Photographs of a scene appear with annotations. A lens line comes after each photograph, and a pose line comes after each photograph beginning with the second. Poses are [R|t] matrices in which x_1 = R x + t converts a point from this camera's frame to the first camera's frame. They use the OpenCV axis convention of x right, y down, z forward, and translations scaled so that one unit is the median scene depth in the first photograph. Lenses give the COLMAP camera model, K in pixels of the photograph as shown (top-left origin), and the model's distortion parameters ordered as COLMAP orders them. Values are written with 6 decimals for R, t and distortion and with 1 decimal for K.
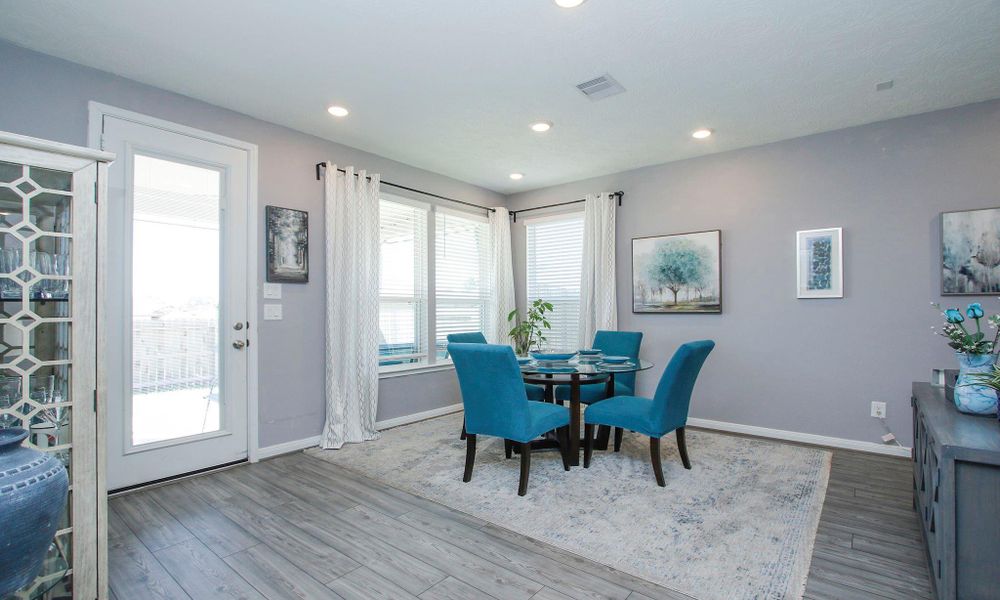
lens RADIAL K [[470.0, 0, 483.9], [0, 470.0, 303.8], [0, 0, 1]] dist [-0.014337, 0.000054]
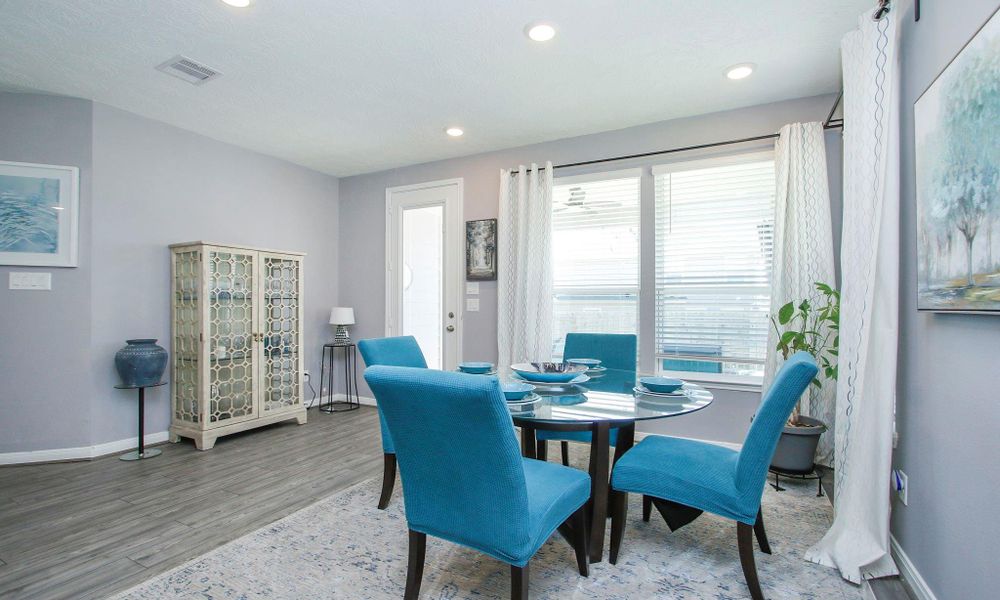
lens RADIAL K [[457.0, 0, 500.8], [0, 457.0, 304.6], [0, 0, 1]] dist [-0.014852, 0.000159]
pose [[0.205494, 0.001531, -0.978657, 0.750283], [0.008976, 0.999954, 0.003449, 0.012923], [0.978617, -0.009494, 0.205471, 0.801953]]
